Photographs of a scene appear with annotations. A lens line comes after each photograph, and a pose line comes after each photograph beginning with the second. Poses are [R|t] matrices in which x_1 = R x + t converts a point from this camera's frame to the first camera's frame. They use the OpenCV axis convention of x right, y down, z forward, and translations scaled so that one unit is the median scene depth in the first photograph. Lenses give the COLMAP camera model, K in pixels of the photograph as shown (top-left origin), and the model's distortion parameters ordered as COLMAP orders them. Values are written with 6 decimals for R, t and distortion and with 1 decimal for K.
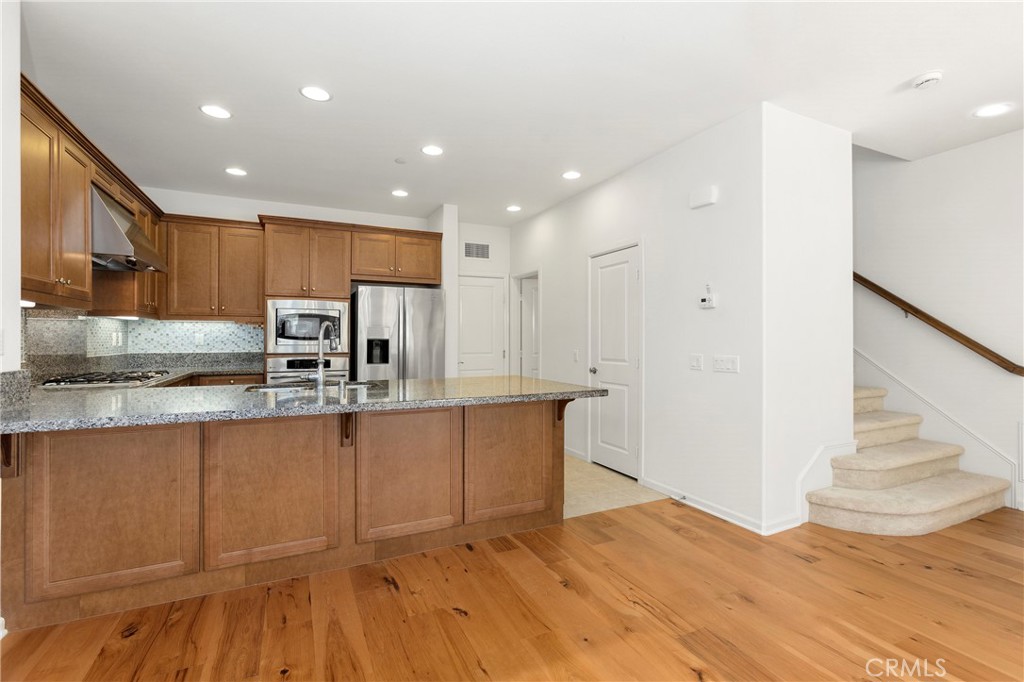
lens RADIAL K [[465.2, 0, 504.1], [0, 465.2, 331.8], [0, 0, 1]] dist [-0.011594, 0.006572]
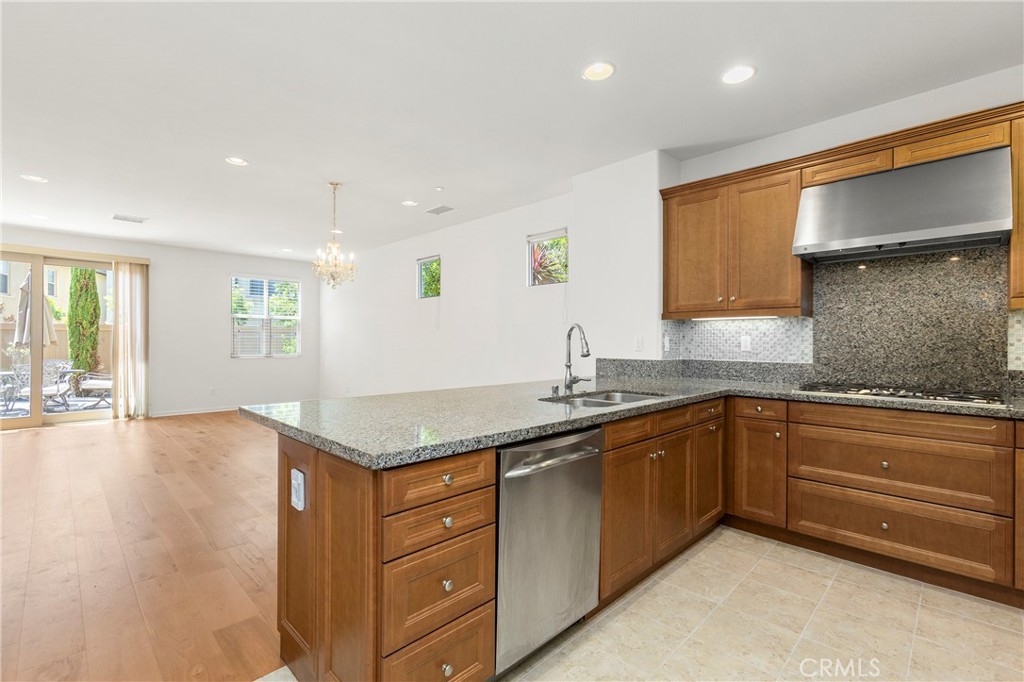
lens RADIAL K [[465.2, 0, 507.1], [0, 465.2, 341.7], [0, 0, 1]] dist [-0.011594, 0.006572]
pose [[-0.945897, -0.002433, -0.324457, 0.033481], [0.002282, 0.999897, -0.014152, 0.016577], [0.324458, -0.014127, -0.945795, 1.159681]]
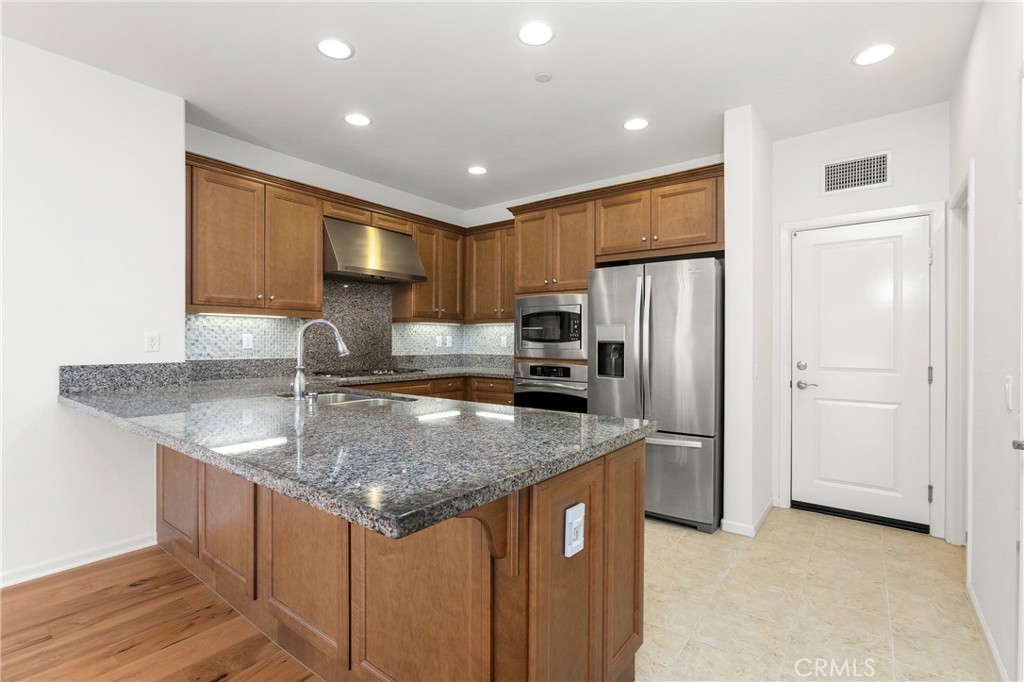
lens RADIAL K [[465.2, 0, 518.6], [0, 465.2, 340.9], [0, 0, 1]] dist [-0.011594, 0.006572]
pose [[0.461146, 0.000880, -0.887324, 0.316596], [0.010795, 0.999920, 0.006602, 0.008674], [0.887259, -0.012623, 0.461100, 0.583756]]
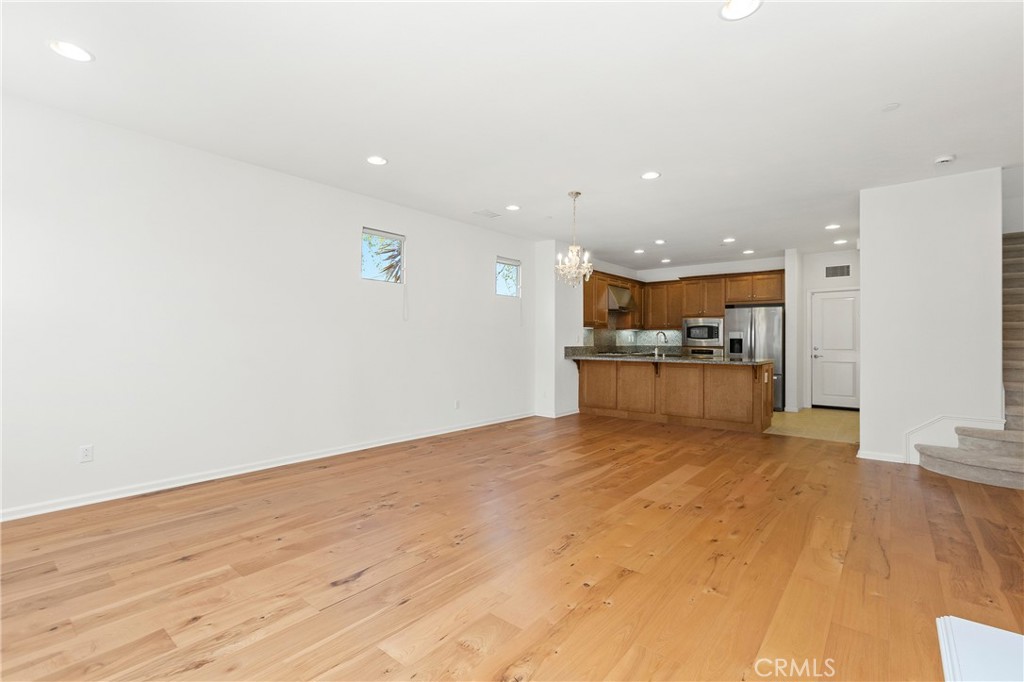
lens RADIAL K [[465.2, 0, 514.4], [0, 465.2, 340.6], [0, 0, 1]] dist [-0.011594, 0.006572]
pose [[0.430496, 0.000170, -0.902593, 1.005231], [0.012331, 0.999906, 0.006070, 0.002082], [0.902508, -0.013743, 0.430453, -0.532906]]
